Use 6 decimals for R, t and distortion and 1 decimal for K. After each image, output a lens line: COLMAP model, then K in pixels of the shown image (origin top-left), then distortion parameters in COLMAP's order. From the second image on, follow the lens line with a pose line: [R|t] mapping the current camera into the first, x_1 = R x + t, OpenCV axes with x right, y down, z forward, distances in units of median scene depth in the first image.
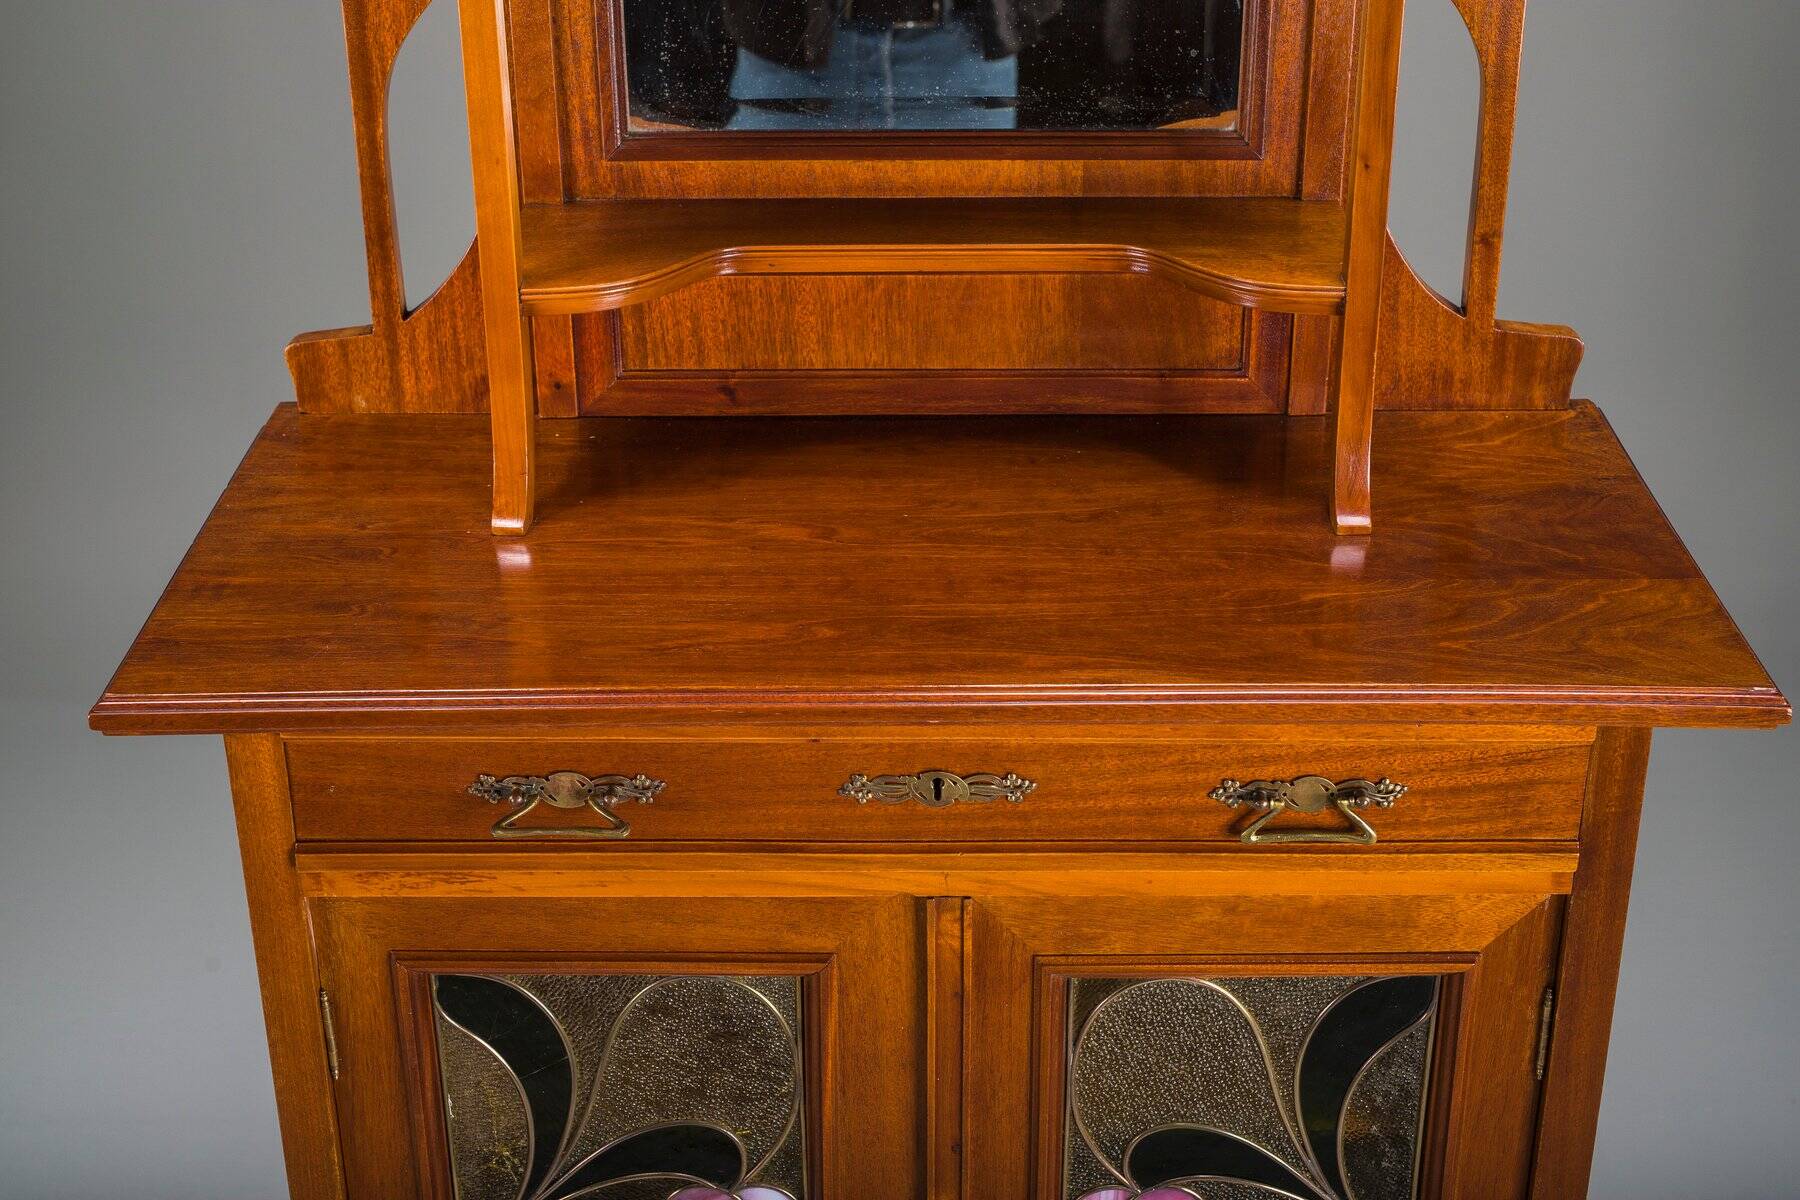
lens RADIAL K [[2520.6, 0, 900.0], [0, 2520.6, 600.0], [0, 0, 1]] dist [-0.006202, 0.061740]
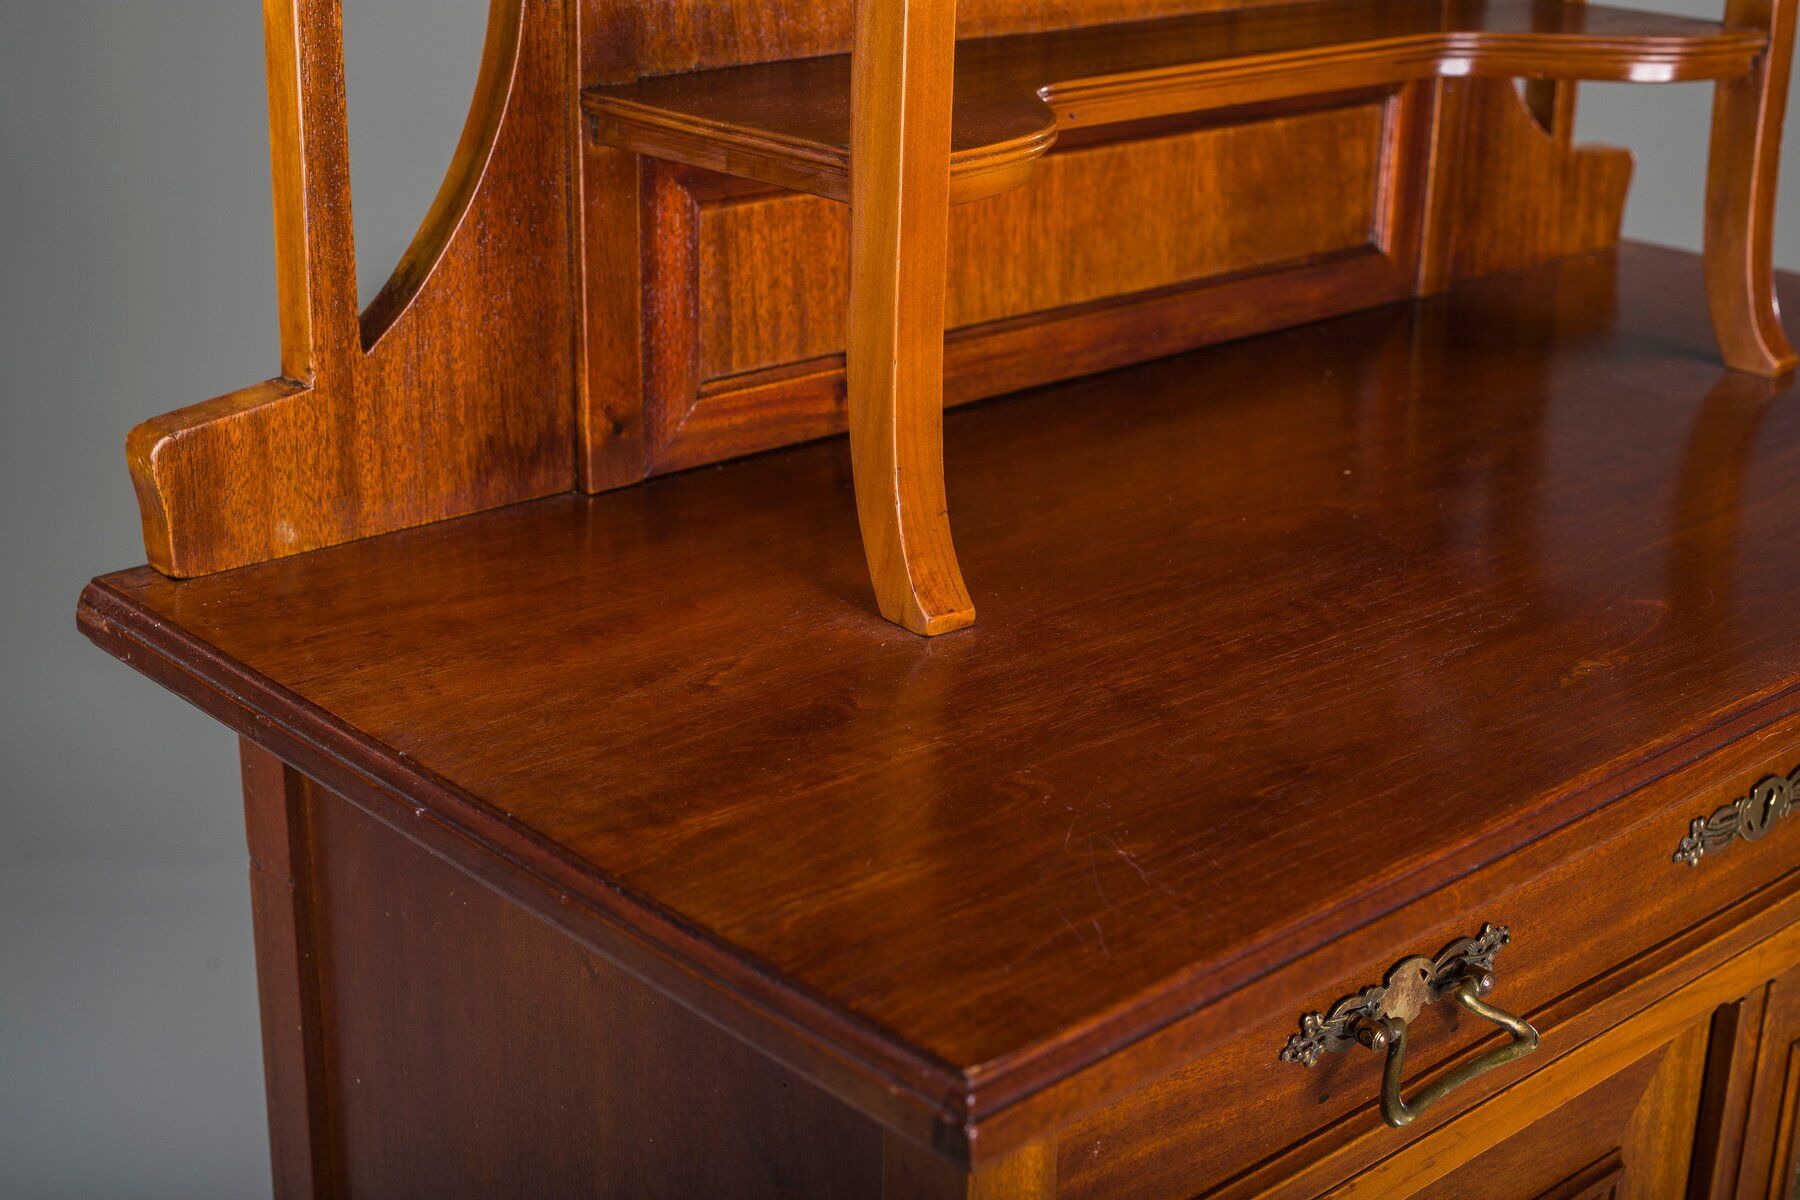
lens RADIAL K [[2520.6, 0, 900.0], [0, 2520.6, 600.0], [0, 0, 1]] dist [-0.006202, 0.061740]
pose [[0.739271, -0.217240, 0.637405, -0.501474], [0.283761, 0.958892, -0.002301, -0.032754], [-0.610703, 0.182571, 0.770526, 0.598748]]
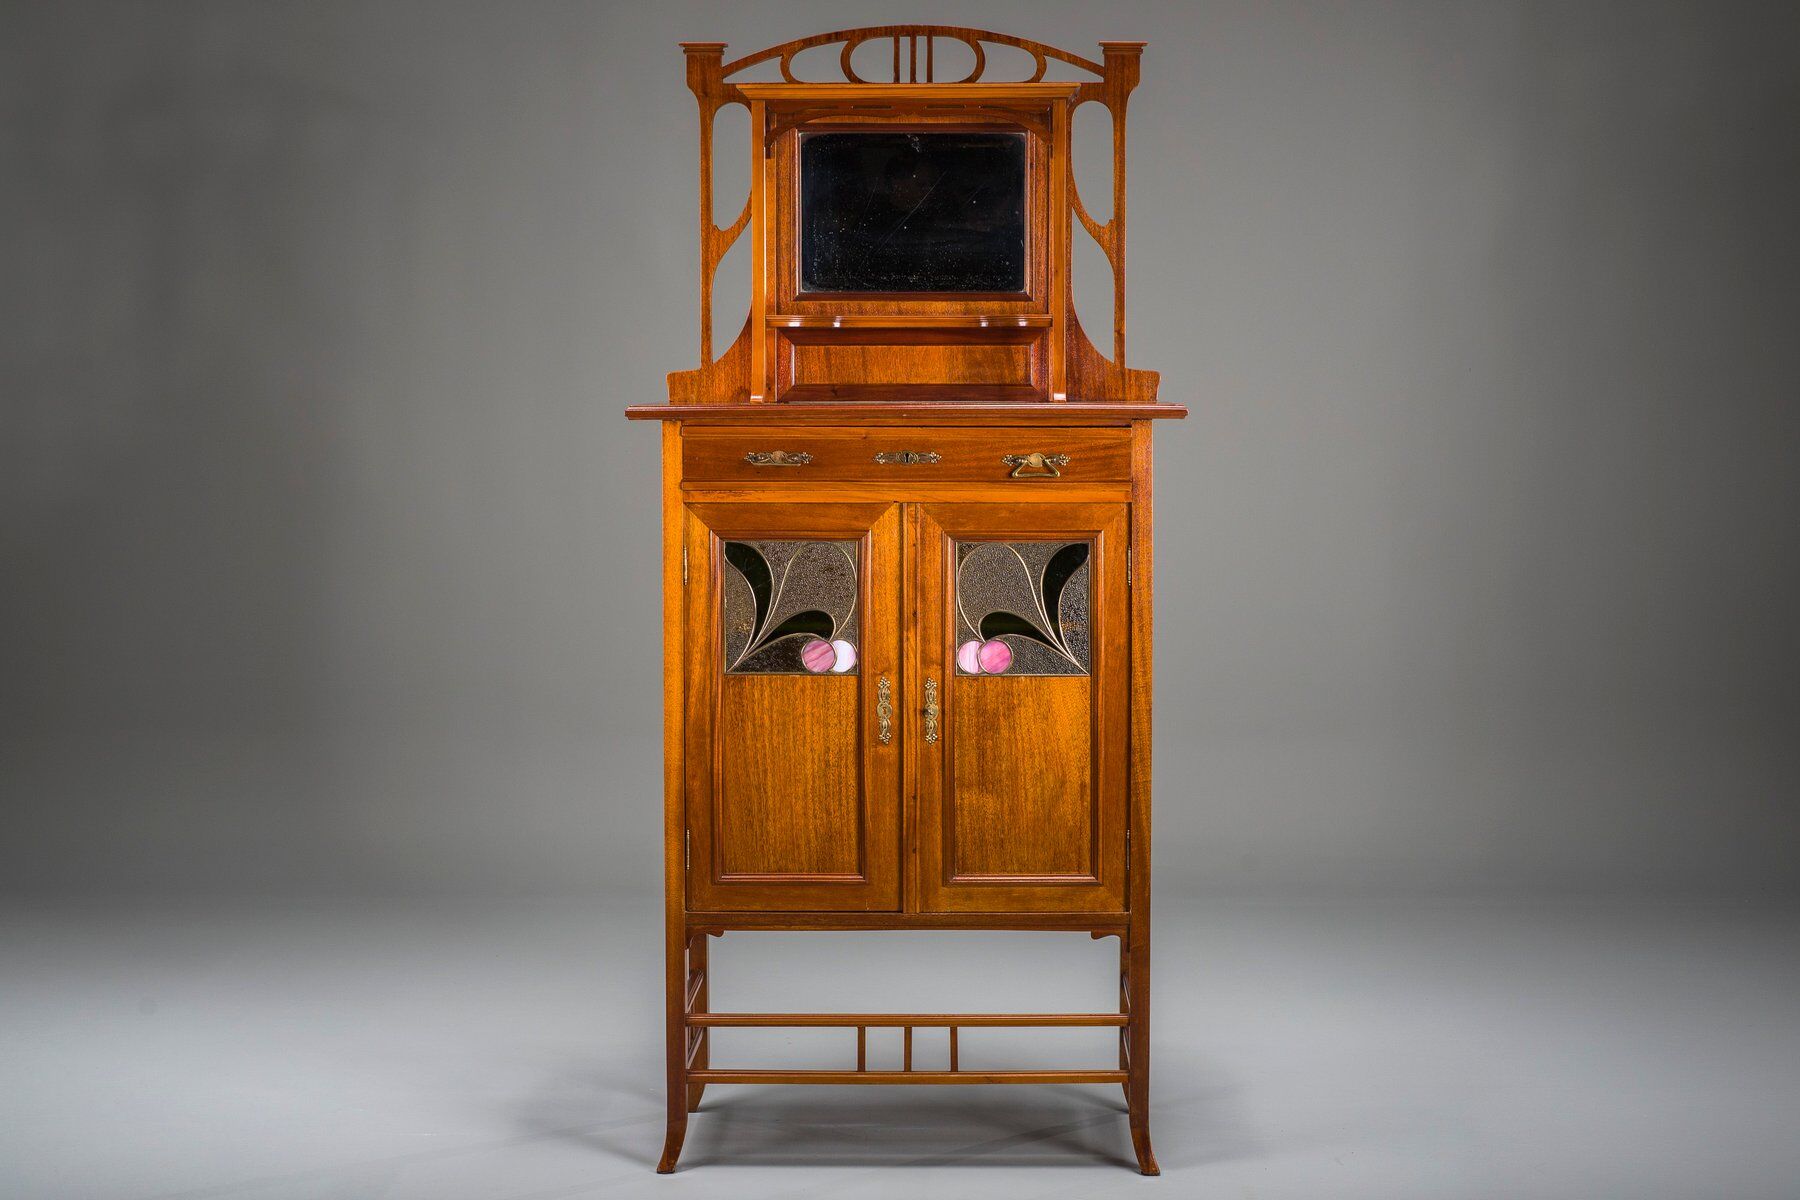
lens RADIAL K [[2820.0, 0, 931.7], [0, 2820.0, 515.3], [0, 0, 1]] dist [-0.005930, 0.009555]
pose [[0.999844, 0.004835, -0.017006, 0.092060], [-0.011169, 0.918355, -0.395601, 1.322451], [0.013705, 0.395729, 0.918265, -1.814636]]
